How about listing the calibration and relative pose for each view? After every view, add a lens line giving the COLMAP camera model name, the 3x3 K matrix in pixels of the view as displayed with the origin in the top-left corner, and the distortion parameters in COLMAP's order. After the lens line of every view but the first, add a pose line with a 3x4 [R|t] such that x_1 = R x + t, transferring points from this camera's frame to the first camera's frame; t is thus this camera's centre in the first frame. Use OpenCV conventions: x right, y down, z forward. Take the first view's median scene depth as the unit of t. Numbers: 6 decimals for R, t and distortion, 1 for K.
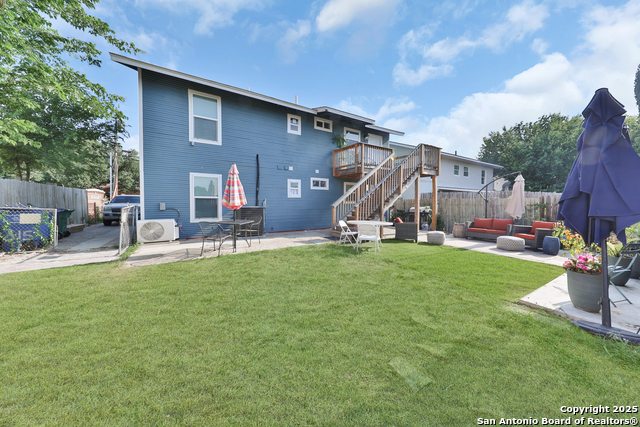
lens RADIAL K [[220.8, 0, 314.8], [0, 220.8, 212.9], [0, 0, 1]] dist [0.008372, -0.001448]
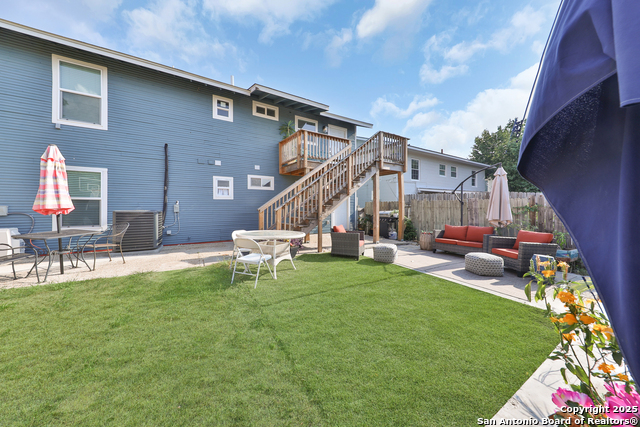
lens RADIAL K [[220.8, 0, 314.8], [0, 220.8, 210.0], [0, 0, 1]] dist [0.008372, -0.001448]
pose [[0.999991, -0.001462, -0.003880, 0.257123], [0.001333, 0.999454, -0.033014, -0.004260], [0.003927, 0.033009, 0.999447, 0.218854]]
